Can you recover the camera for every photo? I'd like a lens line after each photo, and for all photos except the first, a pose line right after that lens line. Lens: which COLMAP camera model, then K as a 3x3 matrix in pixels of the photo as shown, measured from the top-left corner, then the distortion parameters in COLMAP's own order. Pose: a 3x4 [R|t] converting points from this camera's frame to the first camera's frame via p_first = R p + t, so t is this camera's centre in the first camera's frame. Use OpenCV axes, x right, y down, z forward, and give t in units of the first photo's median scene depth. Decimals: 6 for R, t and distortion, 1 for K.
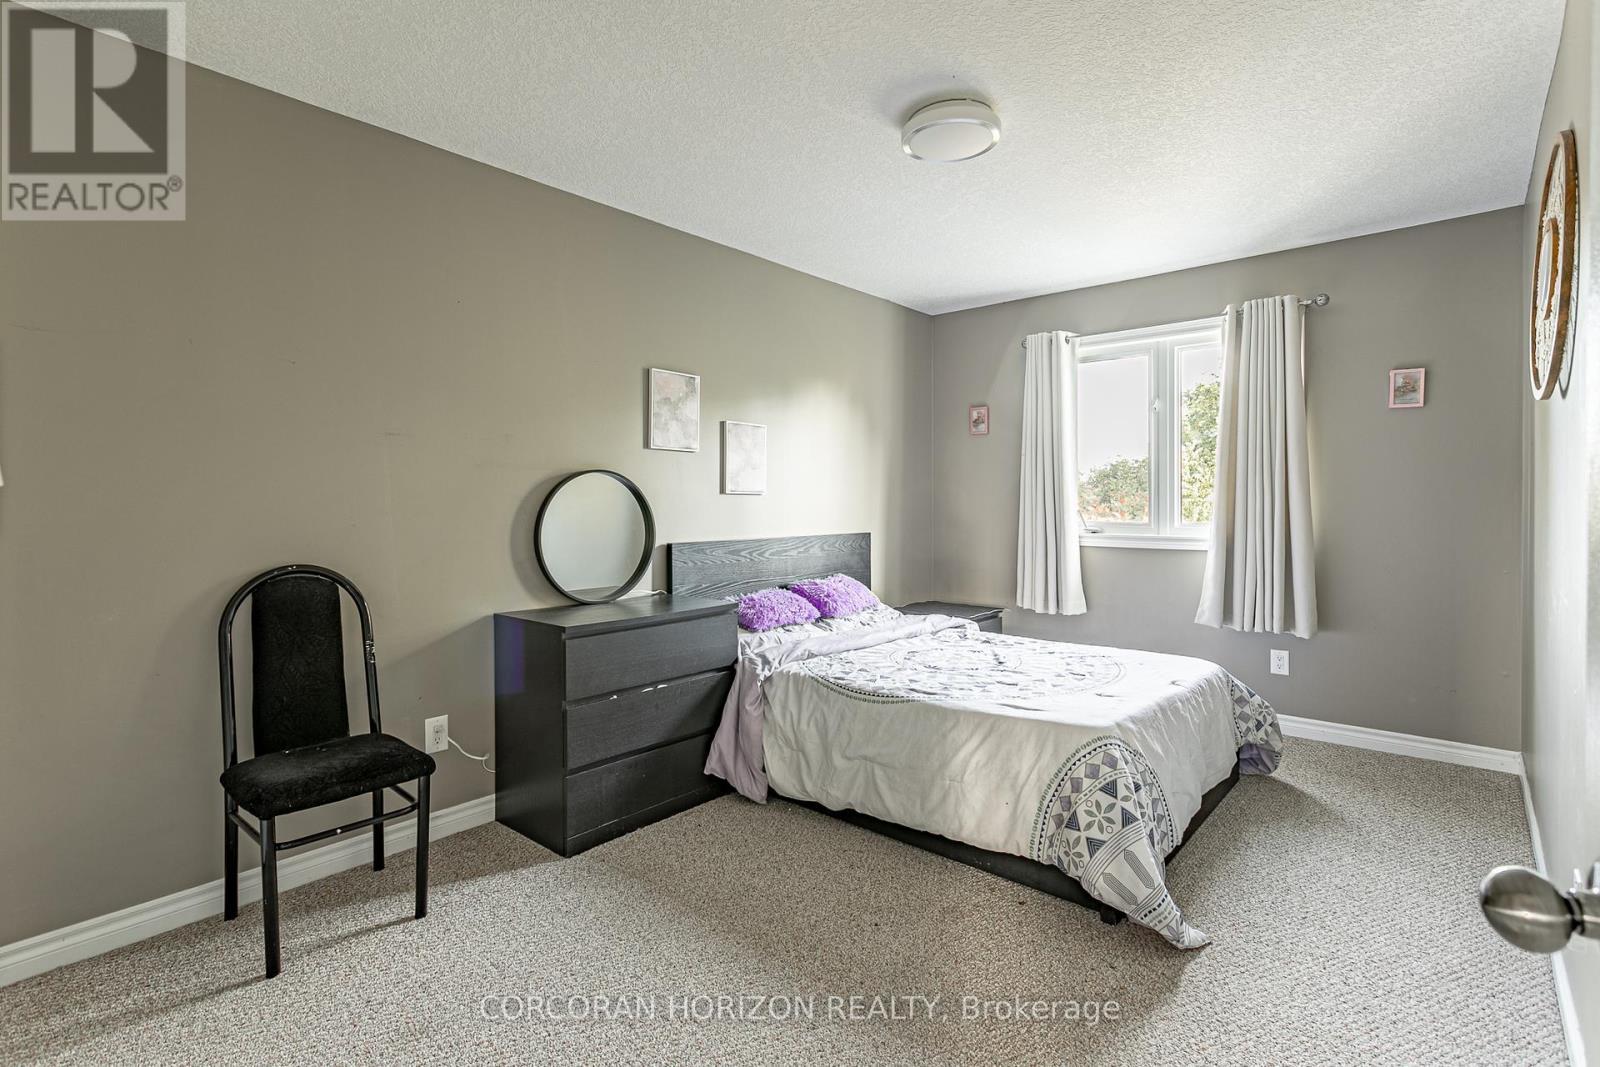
lens RADIAL K [[761.5, 0, 799.2], [0, 761.5, 495.2], [0, 0, 1]] dist [0.001939, 0.000370]
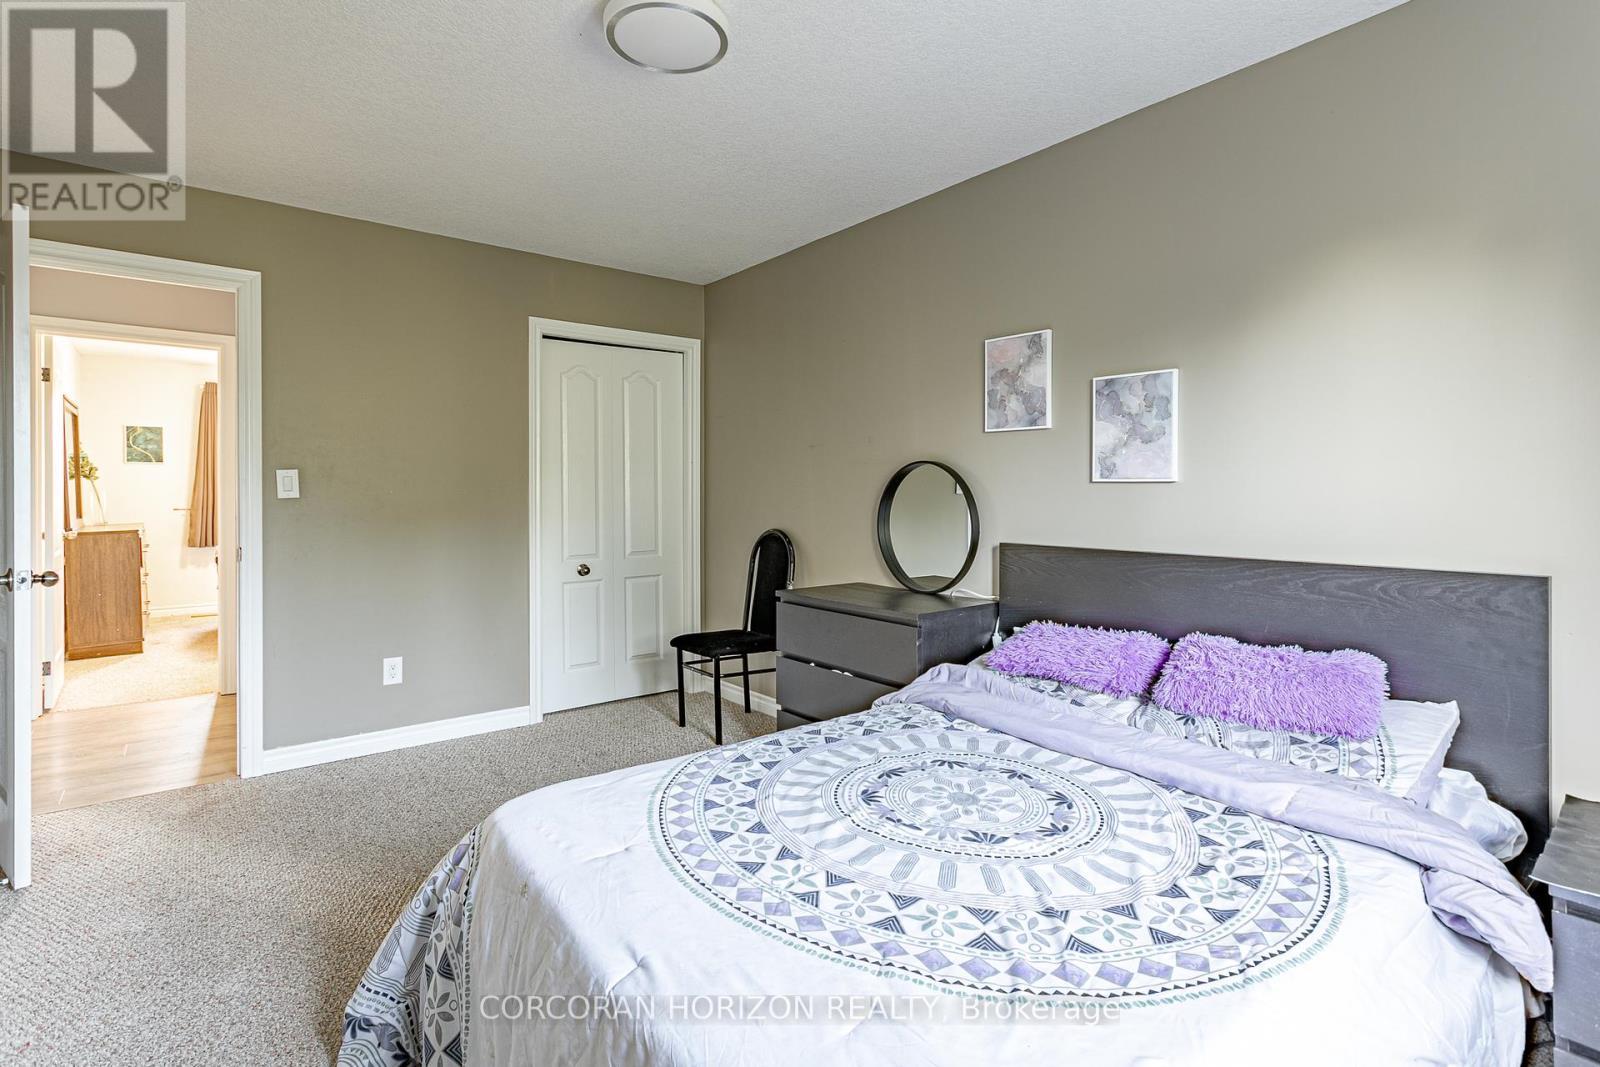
lens RADIAL K [[761.5, 0, 799.2], [0, 761.5, 495.2], [0, 0, 1]] dist [0.001939, 0.000370]
pose [[-0.176581, 0.001525, -0.984285, 0.697938], [-0.000377, 0.999999, 0.001617, 0.009799], [0.984286, 0.000656, -0.176581, 0.926004]]
